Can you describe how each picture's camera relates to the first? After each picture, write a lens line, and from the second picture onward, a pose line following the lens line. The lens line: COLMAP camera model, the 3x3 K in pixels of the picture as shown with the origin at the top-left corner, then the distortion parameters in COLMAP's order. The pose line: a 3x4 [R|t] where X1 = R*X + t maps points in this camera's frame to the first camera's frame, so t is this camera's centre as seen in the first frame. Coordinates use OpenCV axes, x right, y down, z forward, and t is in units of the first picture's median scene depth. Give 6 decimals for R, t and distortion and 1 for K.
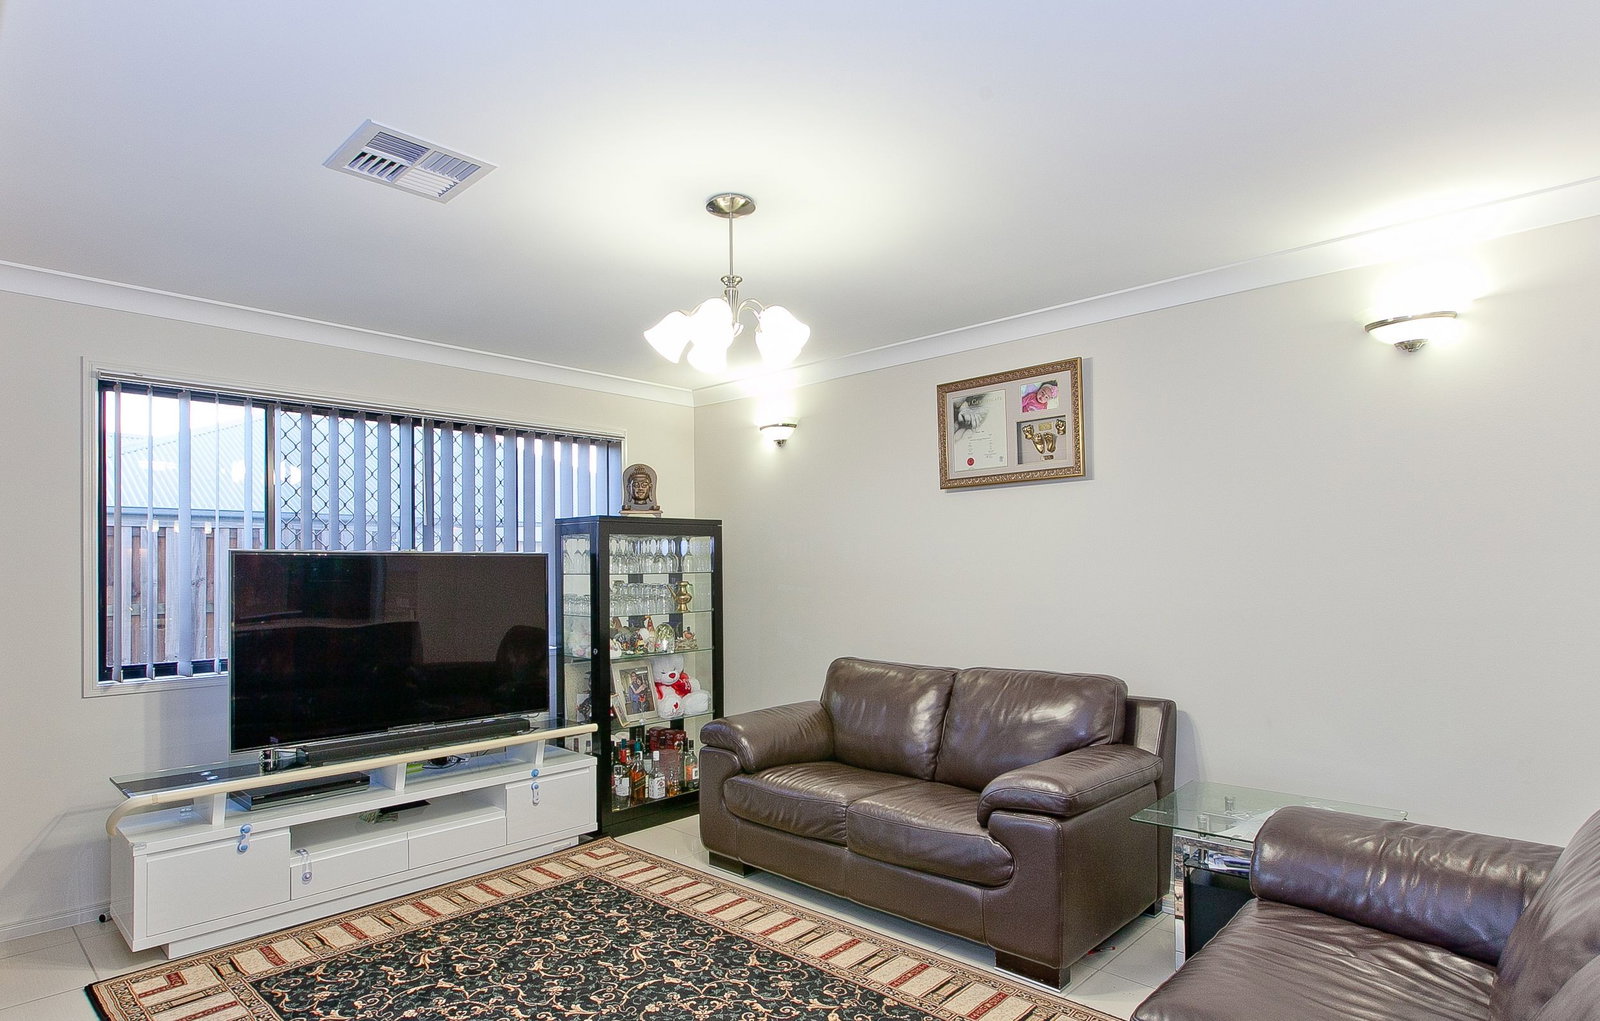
lens RADIAL K [[841.3, 0, 792.2], [0, 841.3, 564.4], [0, 0, 1]] dist [-0.007564, 0.000619]
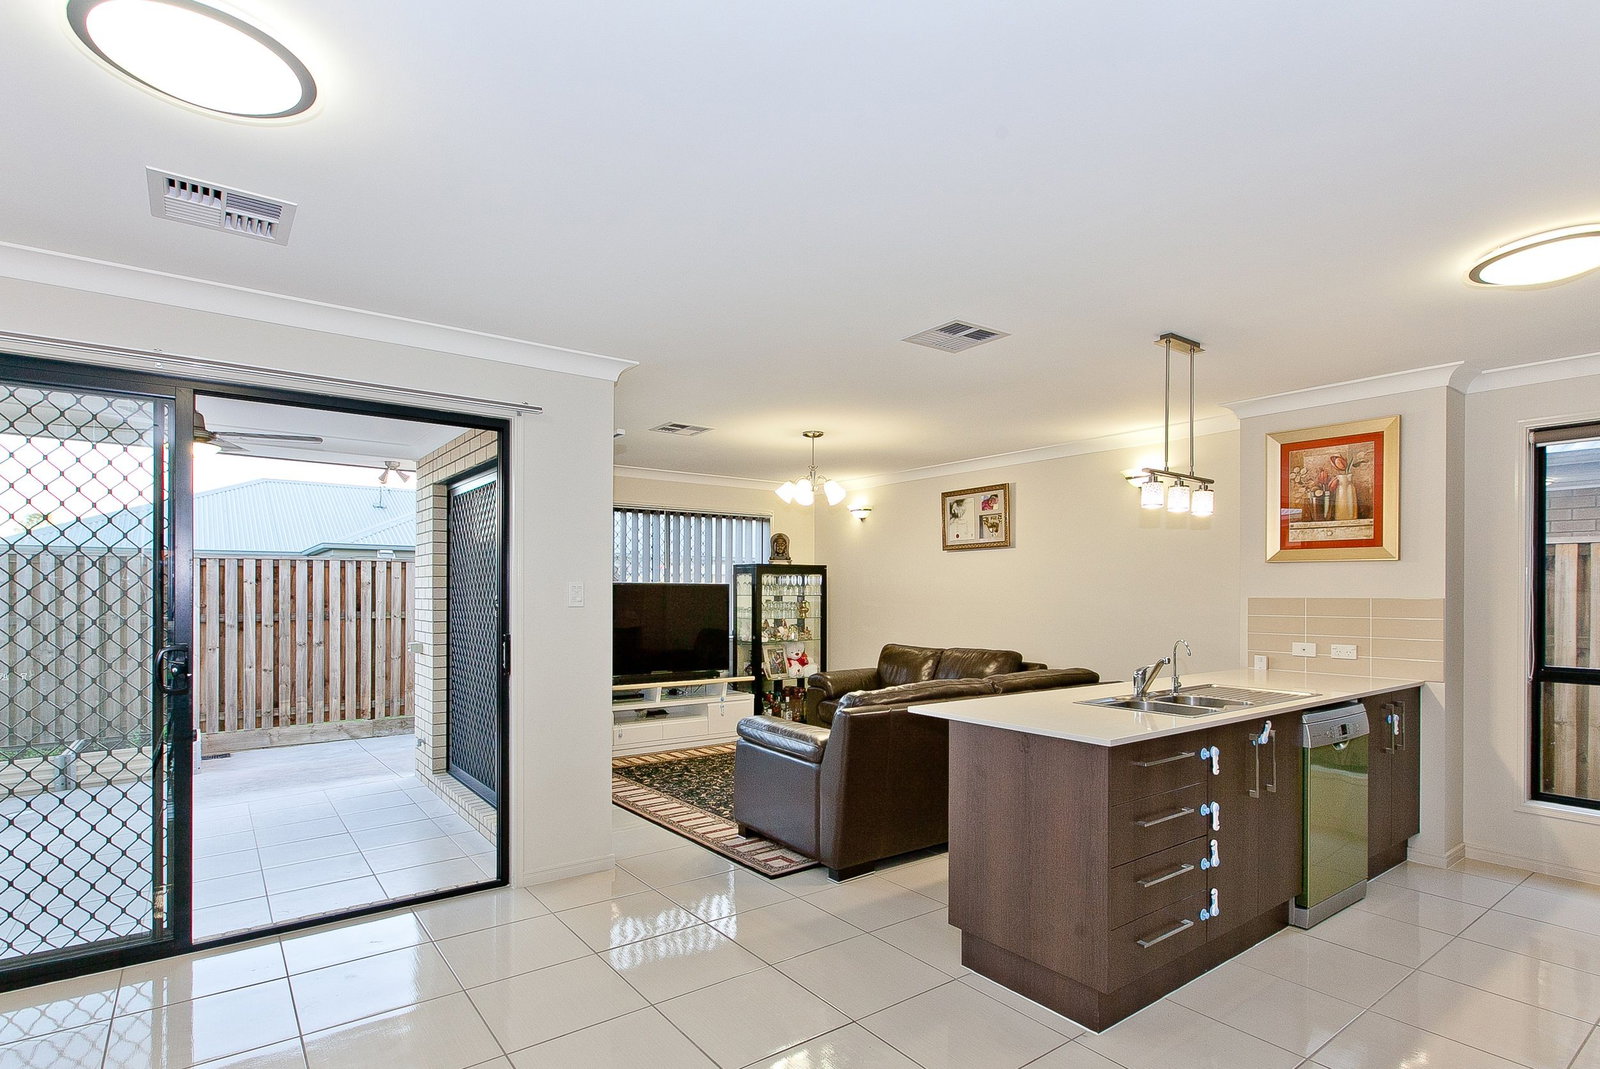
lens RADIAL K [[804.8, 0, 838.1], [0, 804.8, 598.1], [0, 0, 1]] dist [-0.016353, -0.000337]
pose [[0.991405, 0.013170, -0.130165, 0.173638], [-0.011700, 0.999859, 0.012050, -0.005848], [0.130305, -0.010424, 0.991419, -0.710283]]
